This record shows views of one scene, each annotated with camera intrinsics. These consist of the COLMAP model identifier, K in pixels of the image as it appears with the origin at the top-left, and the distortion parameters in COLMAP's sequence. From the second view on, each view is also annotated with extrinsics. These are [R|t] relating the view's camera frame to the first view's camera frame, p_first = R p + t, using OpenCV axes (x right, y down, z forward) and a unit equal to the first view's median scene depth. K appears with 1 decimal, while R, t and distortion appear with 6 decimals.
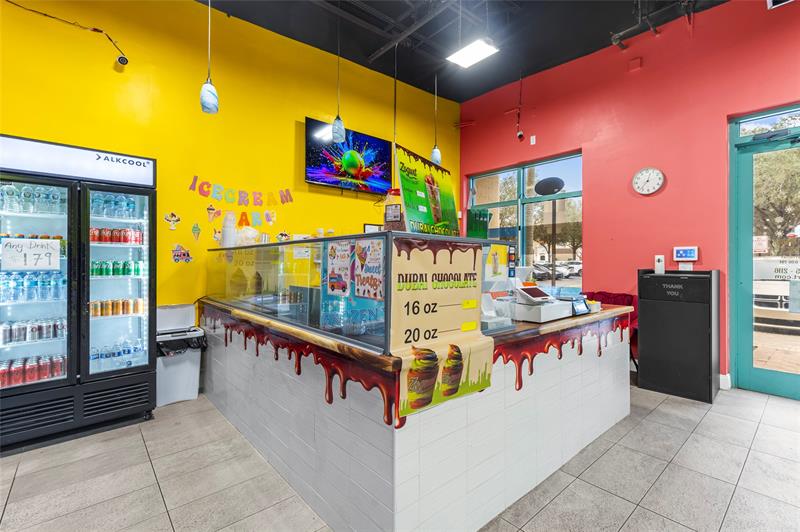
lens RADIAL K [[363.6, 0, 401.8], [0, 363.6, 262.2], [0, 0, 1]] dist [0.003637, 0.000116]
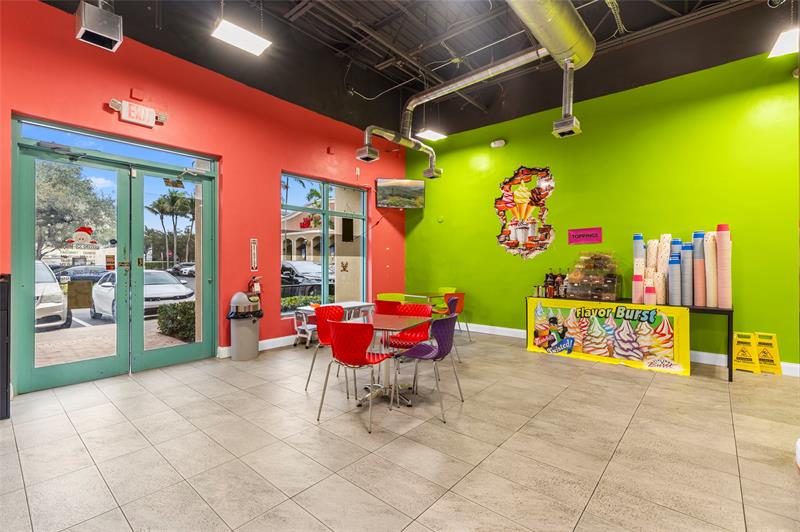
lens RADIAL K [[363.6, 0, 397.5], [0, 363.6, 261.8], [0, 0, 1]] dist [0.003637, 0.000116]
pose [[-0.136663, 0.009548, 0.990572, -0.350954], [0.011530, 0.999901, -0.008048, 0.022555], [-0.990550, 0.010321, -0.136760, 0.274395]]
